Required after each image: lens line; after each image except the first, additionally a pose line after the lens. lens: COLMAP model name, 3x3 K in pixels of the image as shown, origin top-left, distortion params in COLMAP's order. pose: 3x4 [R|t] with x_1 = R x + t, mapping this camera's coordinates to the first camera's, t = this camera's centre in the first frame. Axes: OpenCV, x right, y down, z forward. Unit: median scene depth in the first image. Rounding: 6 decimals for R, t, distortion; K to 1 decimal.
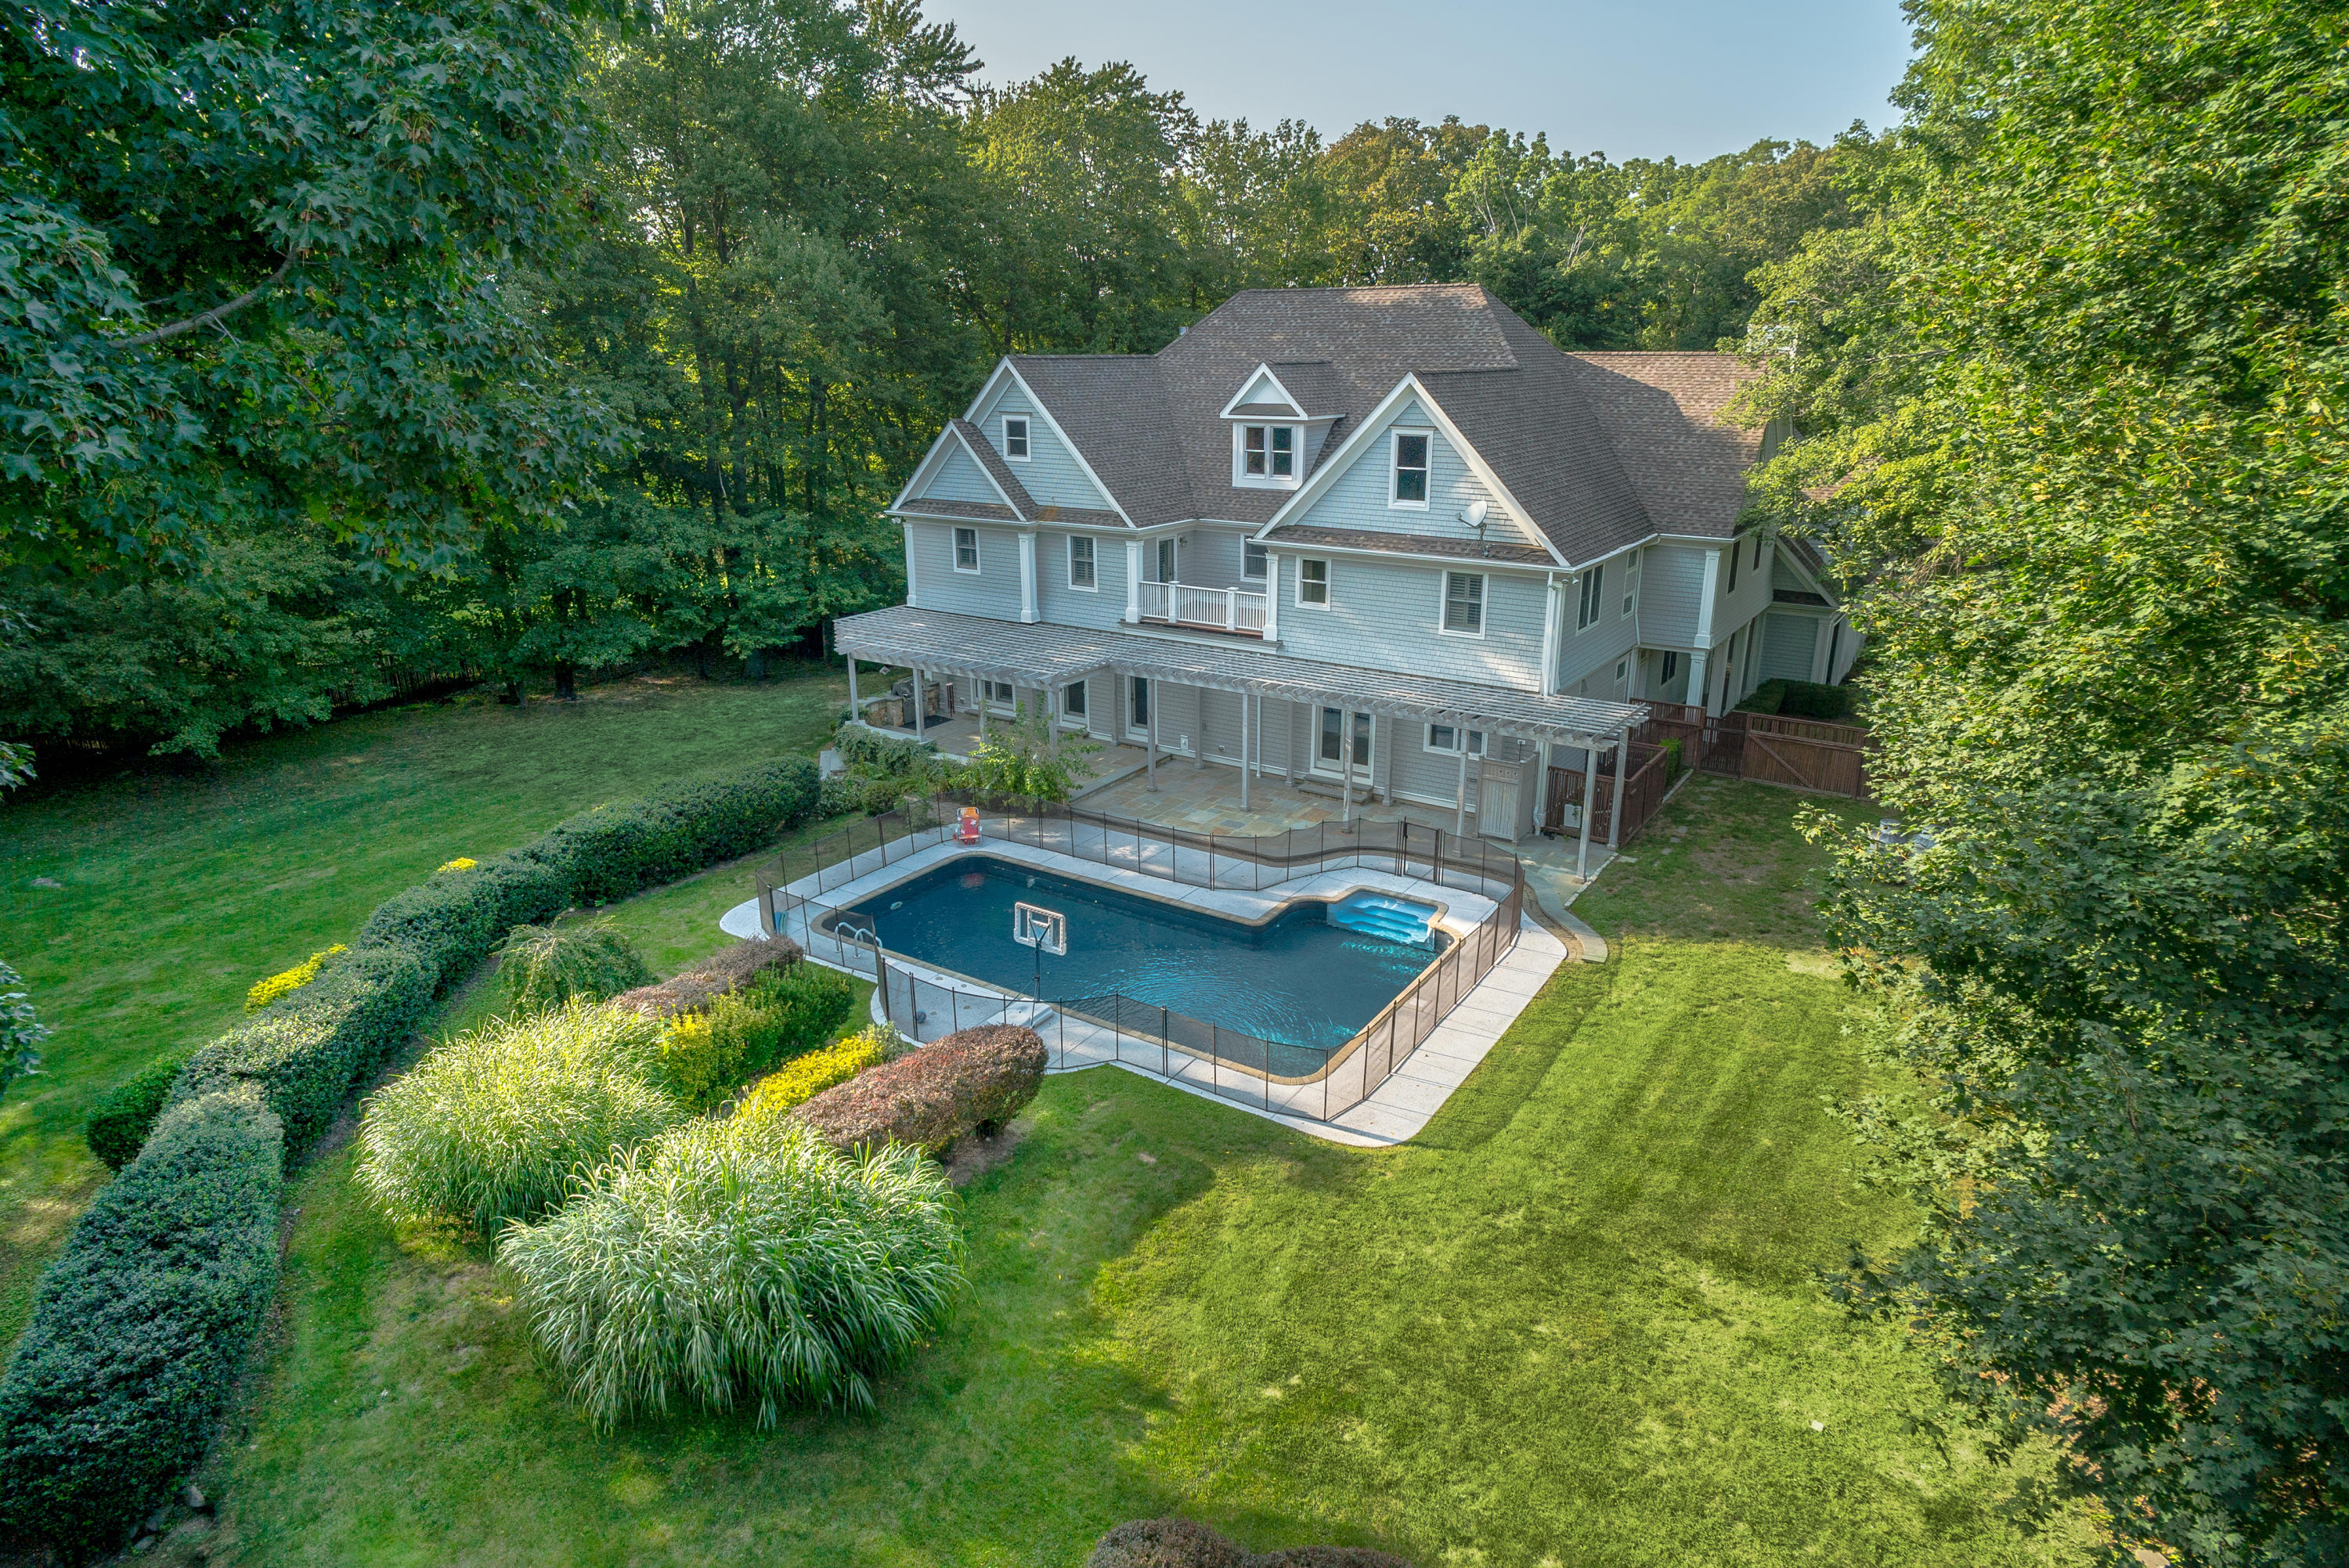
lens RADIAL K [[1343.4, 0, 1171.1], [0, 1343.4, 780.4], [0, 0, 1]] dist [0.000815, 0.000606]
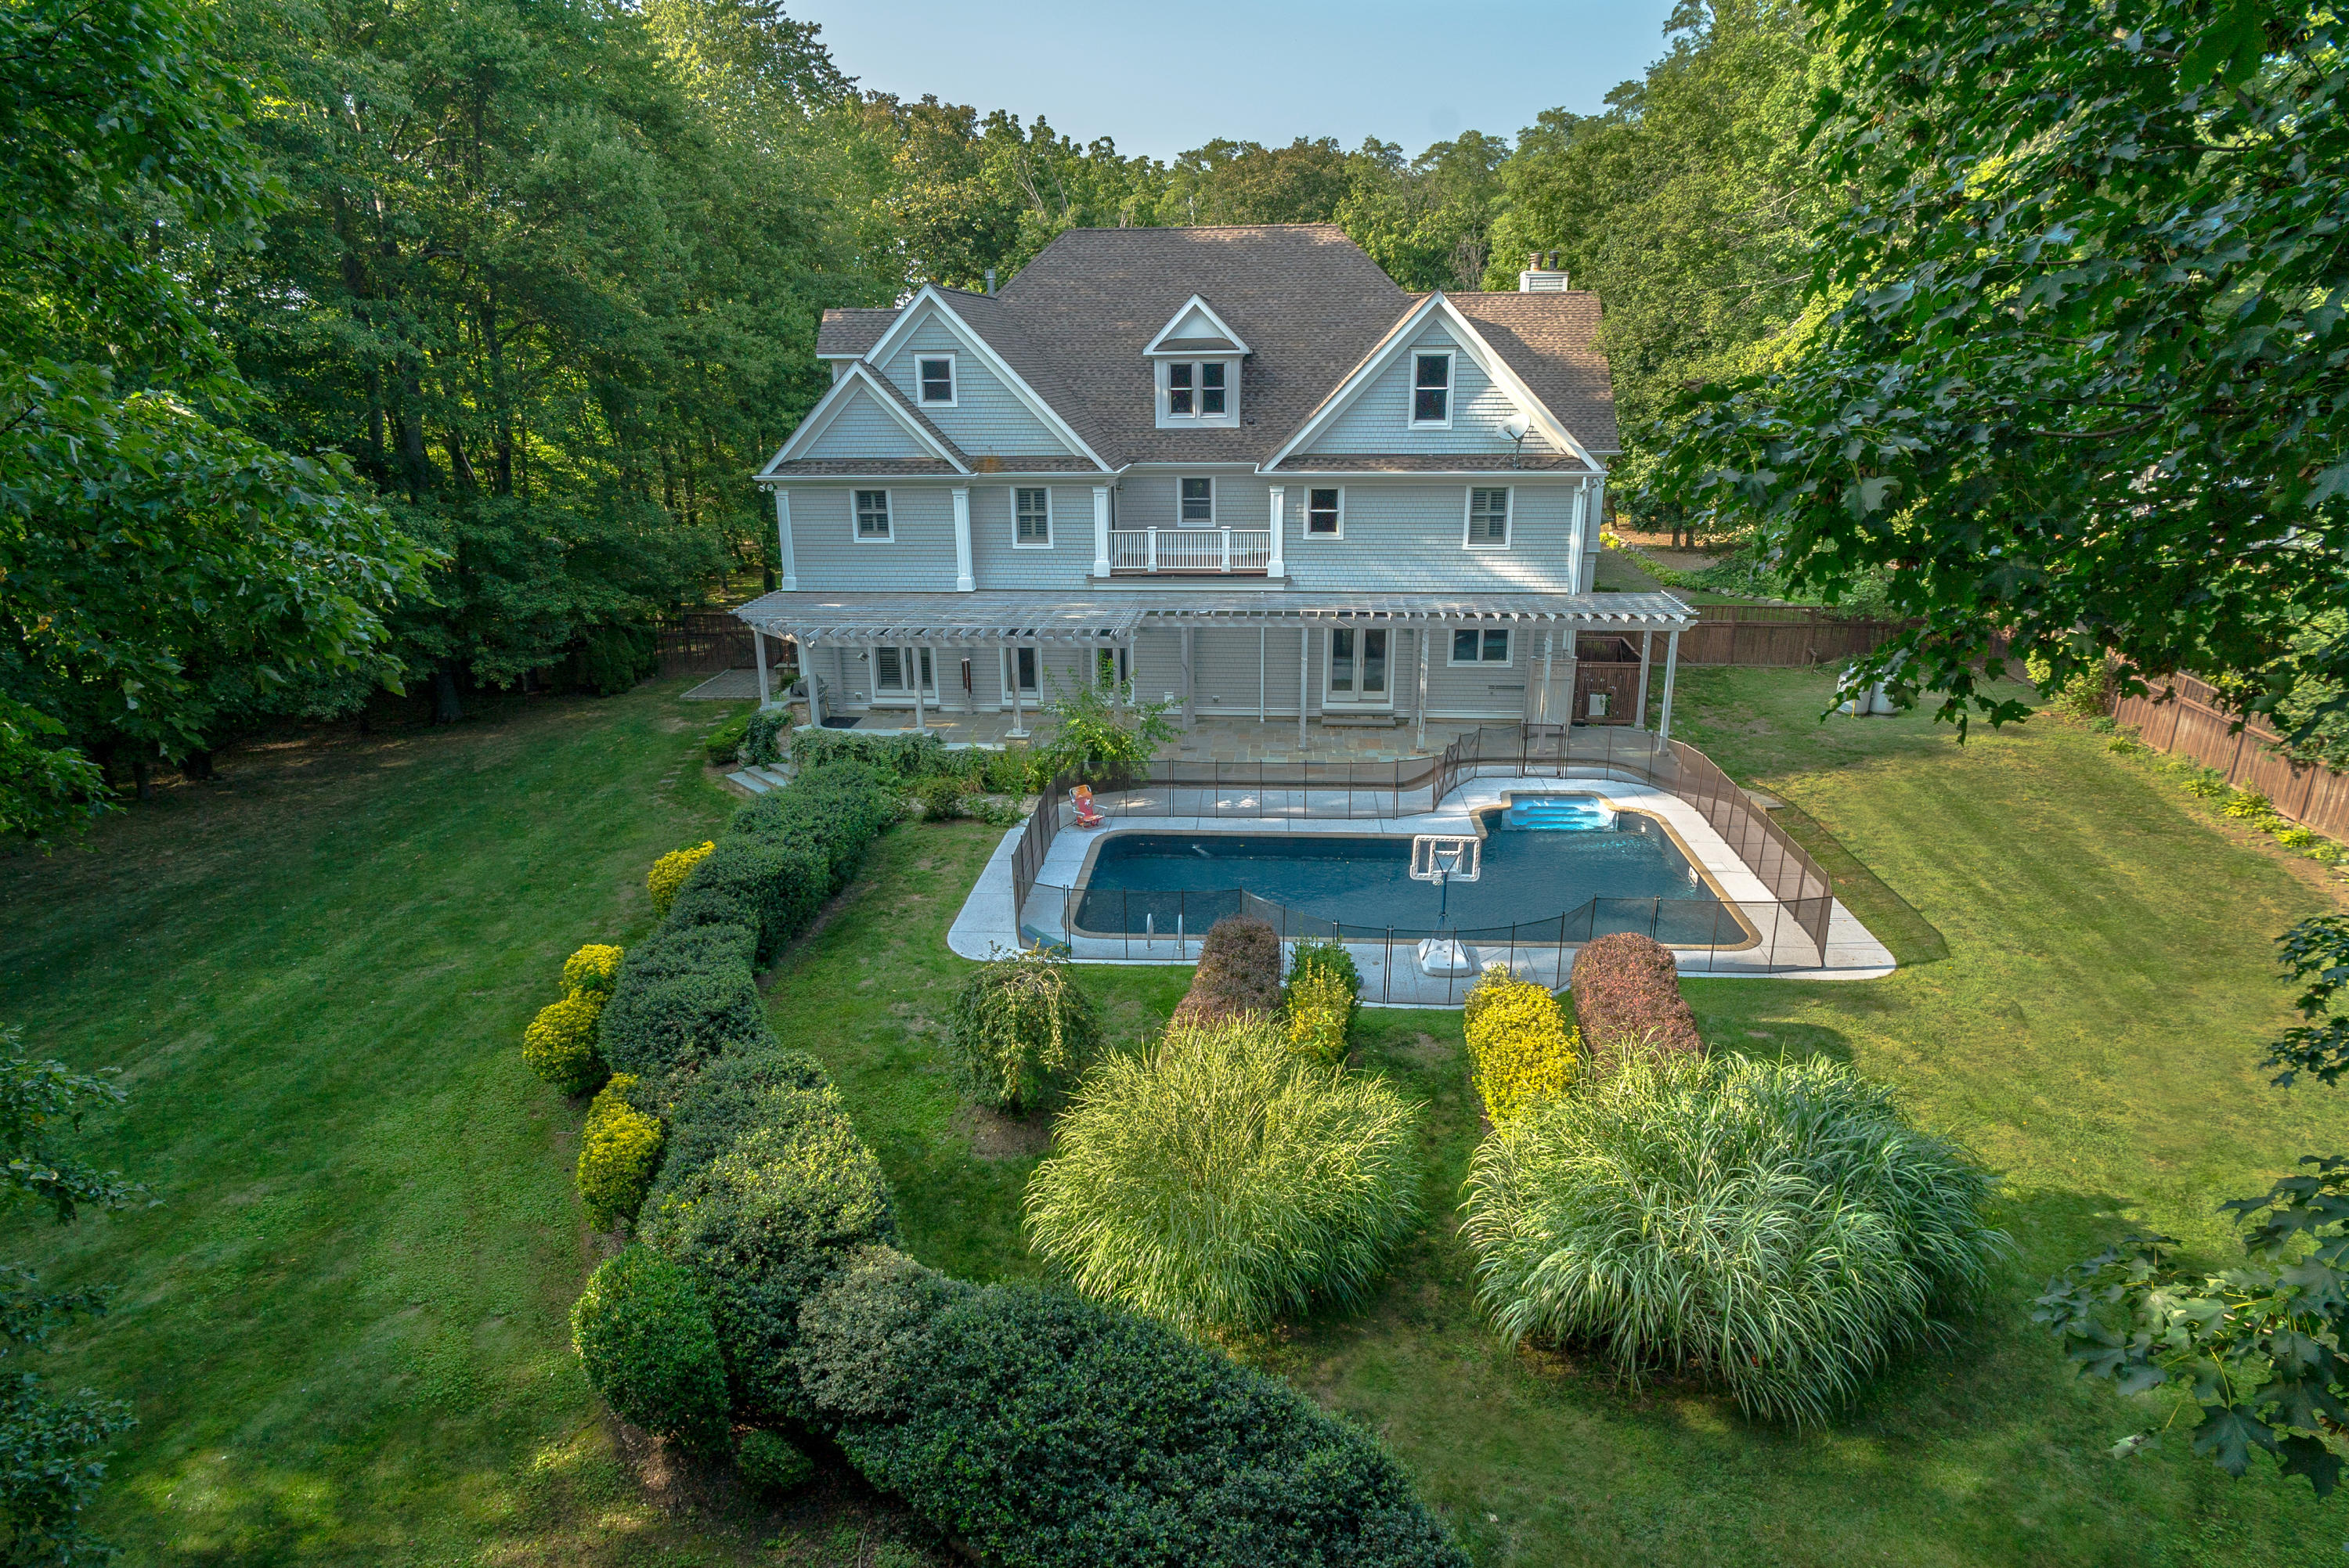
lens RADIAL K [[1343.4, 0, 1173.6], [0, 1343.4, 786.7], [0, 0, 1]] dist [0.000815, 0.000606]
pose [[0.870122, -0.156536, 0.467315, -0.444583], [0.158791, 0.986697, 0.034851, -0.000380], [-0.466554, 0.043881, 0.883404, 0.175385]]
